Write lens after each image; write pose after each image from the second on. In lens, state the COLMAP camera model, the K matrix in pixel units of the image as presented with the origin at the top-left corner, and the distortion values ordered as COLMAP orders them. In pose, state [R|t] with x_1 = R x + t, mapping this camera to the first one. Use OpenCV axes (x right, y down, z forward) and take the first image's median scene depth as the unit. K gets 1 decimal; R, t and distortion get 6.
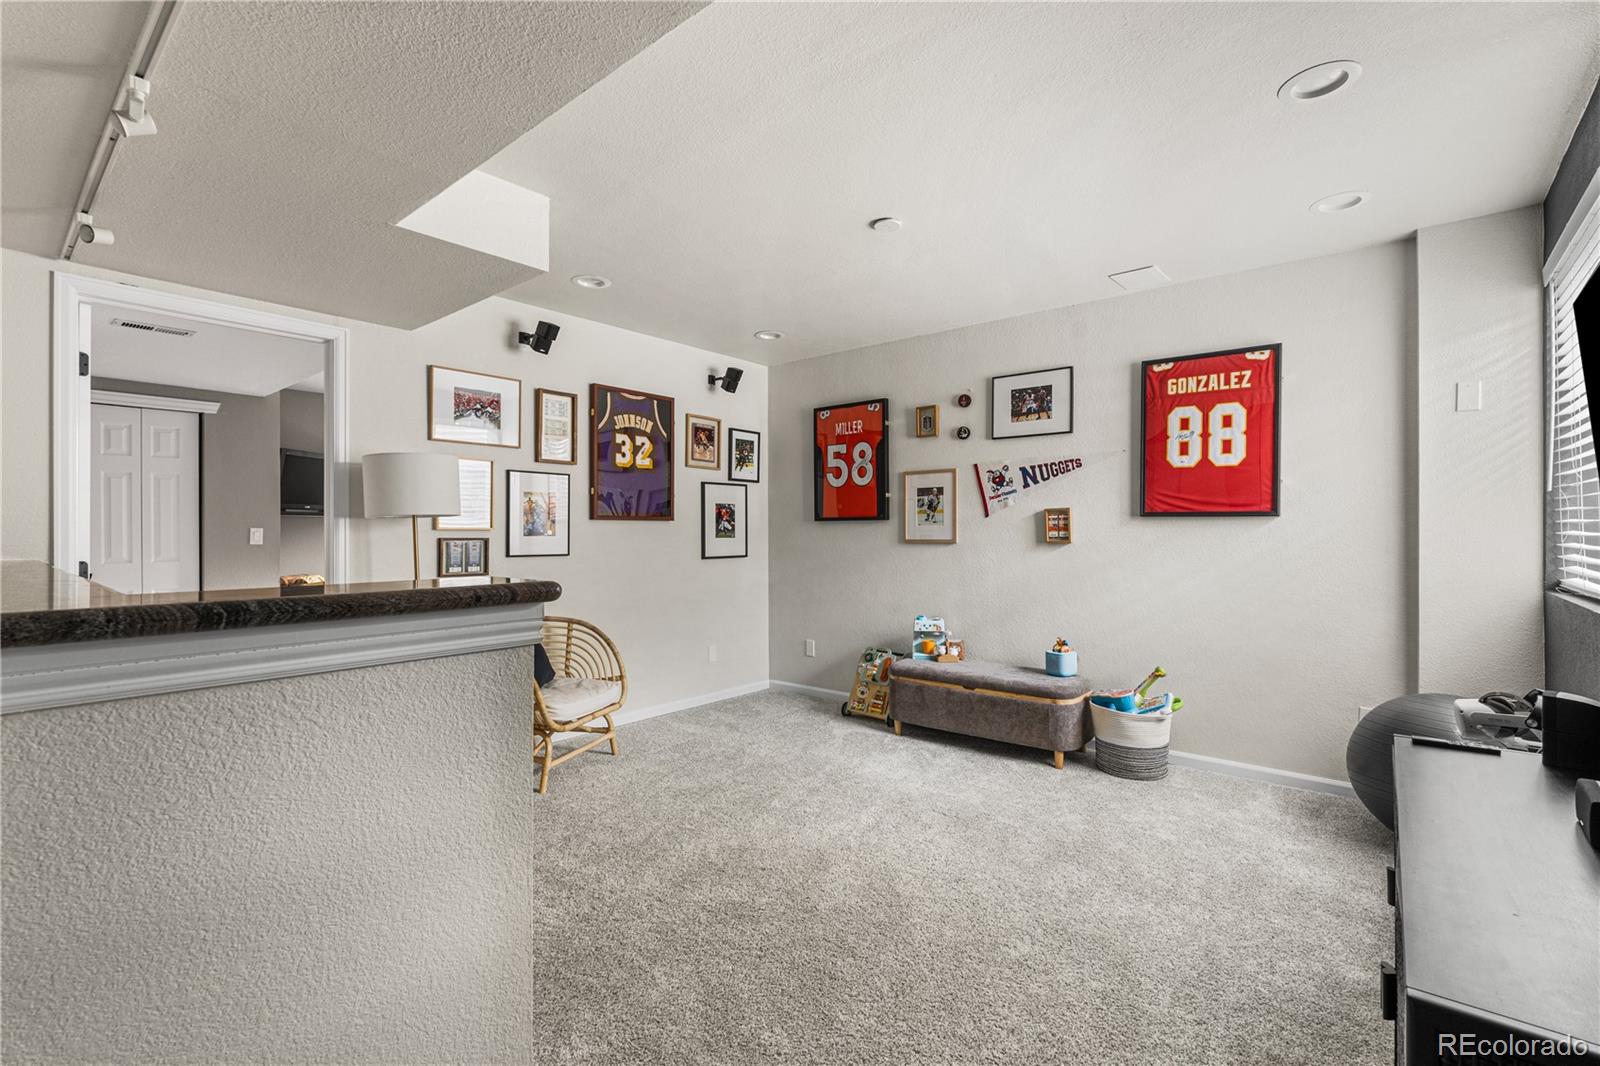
lens RADIAL K [[710.8, 0, 800.0], [0, 710.8, 533.0], [0, 0, 1]] dist [-0.004485, 0.000086]
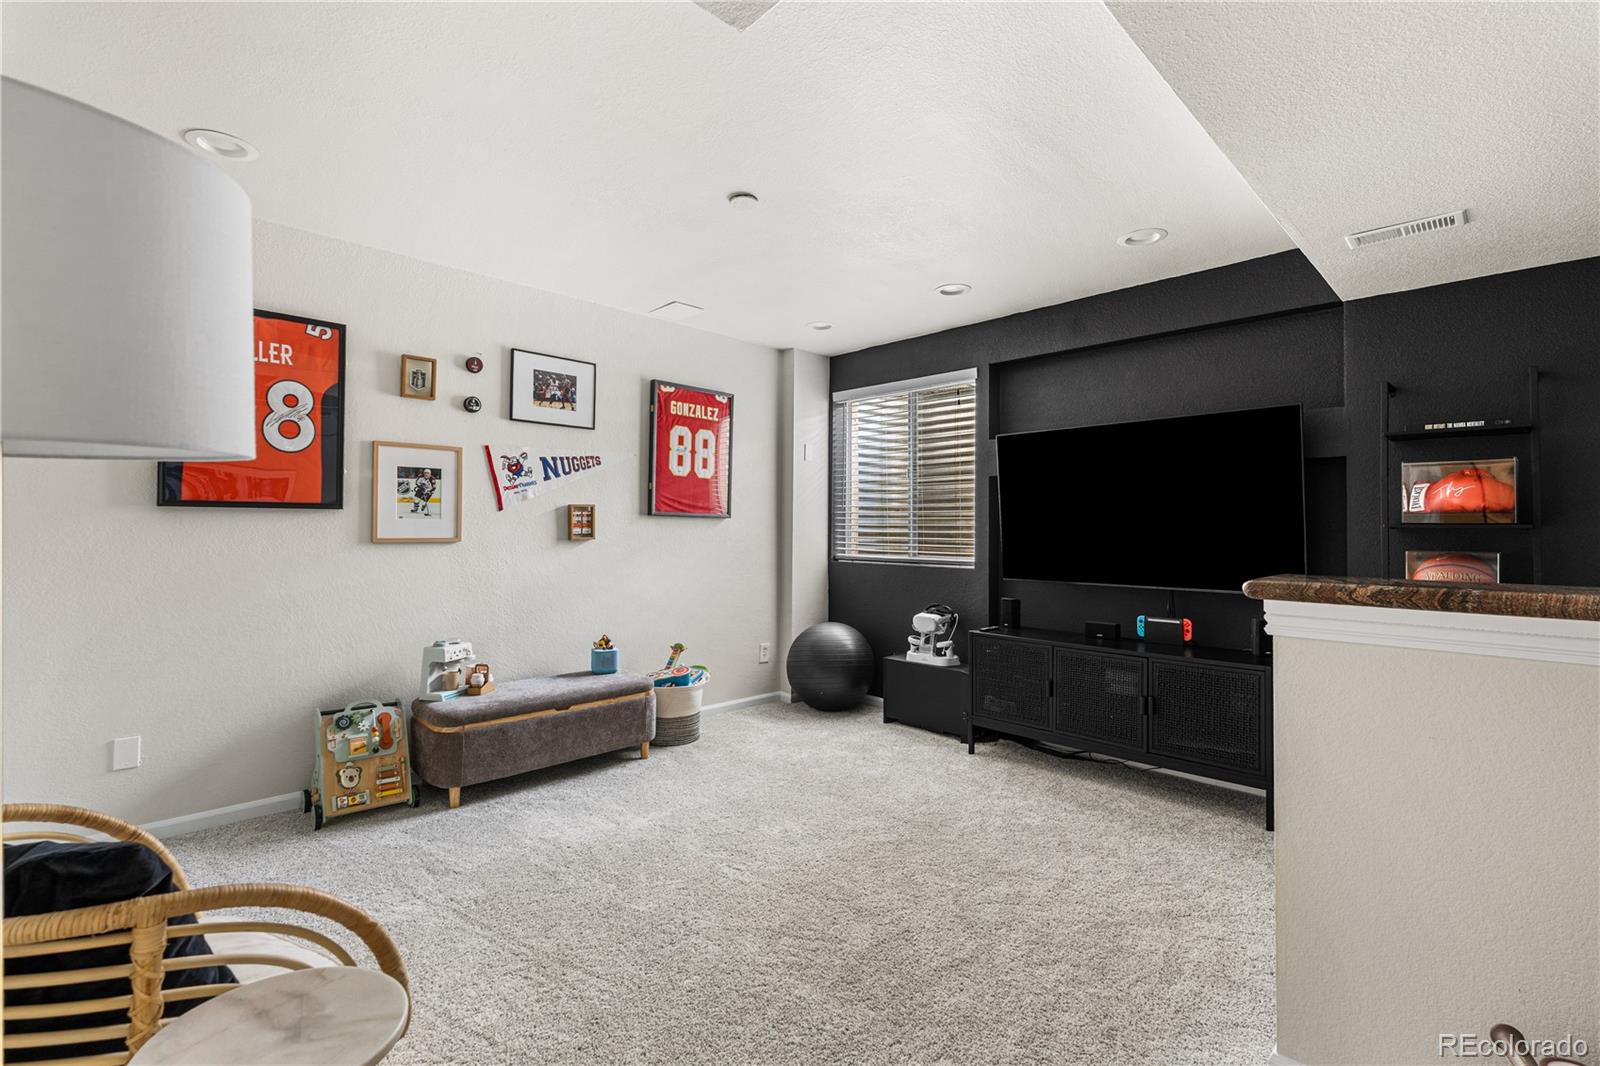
lens RADIAL K [[719.6, 0, 805.4], [0, 719.6, 520.4], [0, 0, 1]] dist [-0.003207, 0.000252]
pose [[0.089604, 0.008043, 0.995945, -0.578304], [-0.009845, 0.999926, -0.007189, -0.008586], [-0.995929, -0.009161, 0.089676, 0.588335]]
